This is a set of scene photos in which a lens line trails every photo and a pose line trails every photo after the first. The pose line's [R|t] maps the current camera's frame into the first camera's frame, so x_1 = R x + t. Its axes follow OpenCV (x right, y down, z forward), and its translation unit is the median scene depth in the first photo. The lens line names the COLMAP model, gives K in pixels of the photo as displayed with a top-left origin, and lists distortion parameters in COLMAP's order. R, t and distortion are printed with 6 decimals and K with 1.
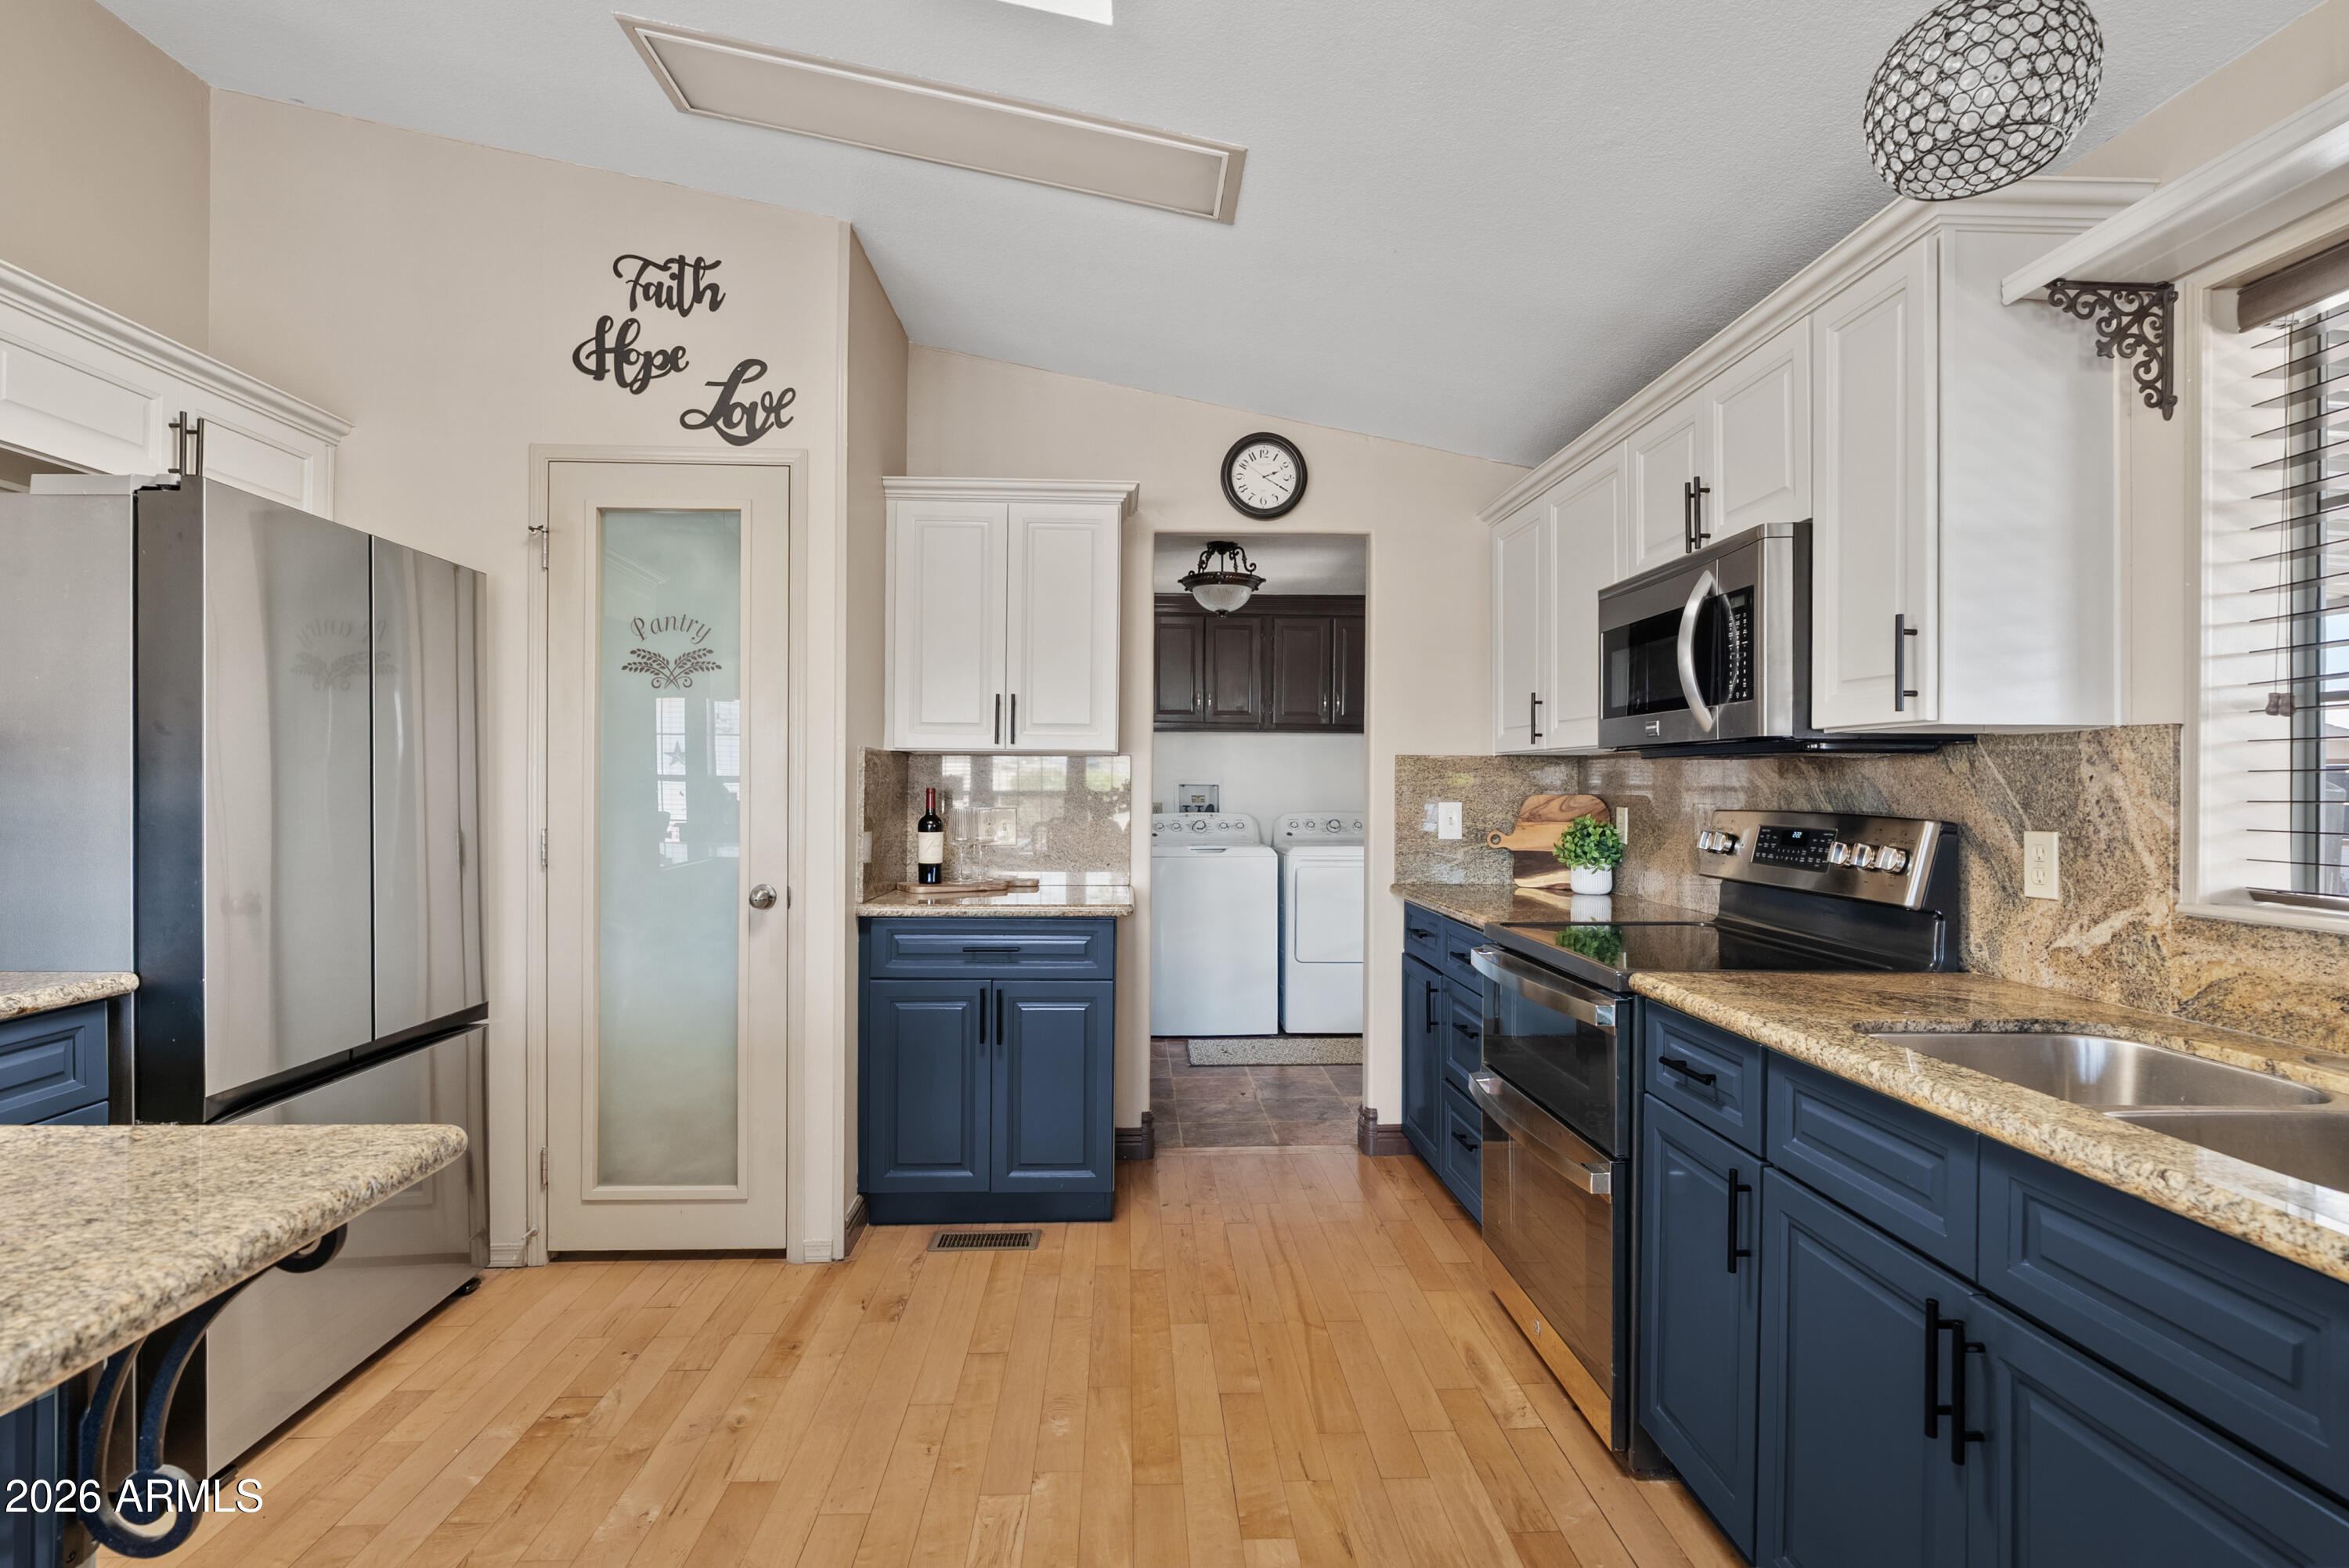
lens RADIAL K [[1156.9, 0, 1176.0], [0, 1156.9, 776.5], [0, 0, 1]] dist [-0.005591, 0.001527]
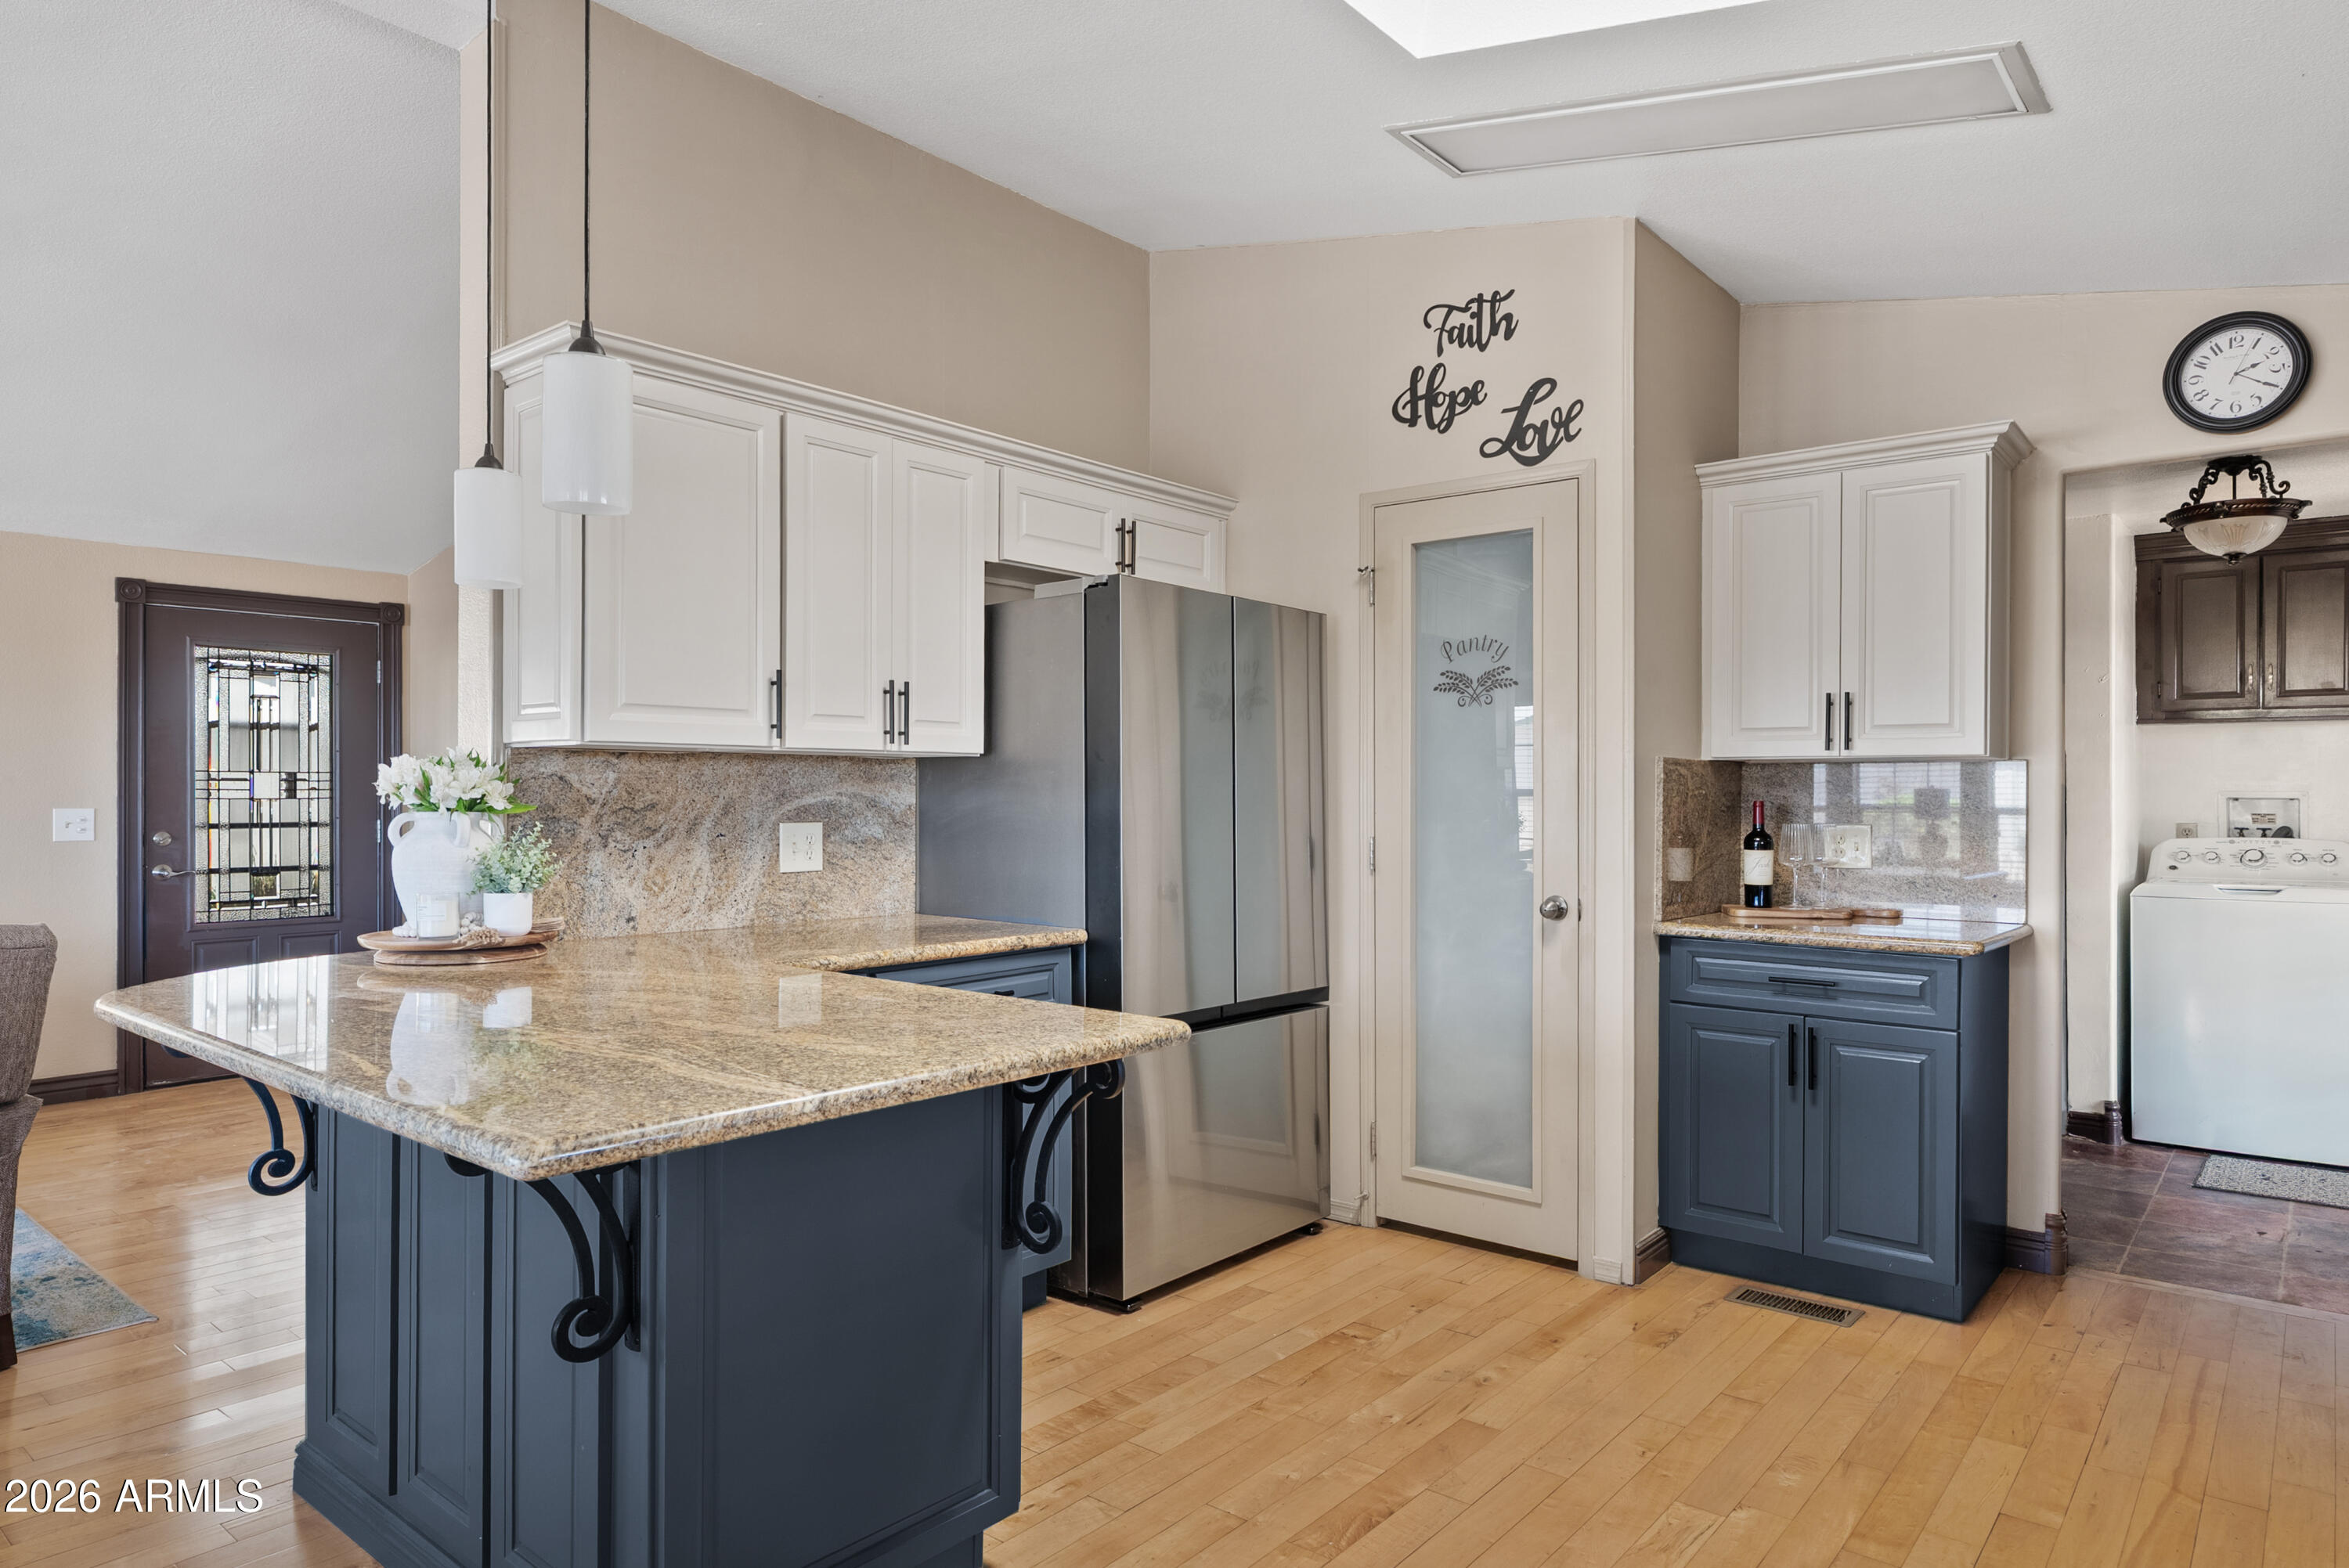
lens RADIAL K [[1409.7, 0, 1174.5], [0, 1409.7, 784.0], [0, 0, 1]] dist [0.003399, 0.001950]
pose [[0.740757, -0.008457, -0.671720, 0.224237], [0.005385, 0.999963, -0.006651, 0.001943], [0.671751, 0.001309, 0.740776, -0.136966]]
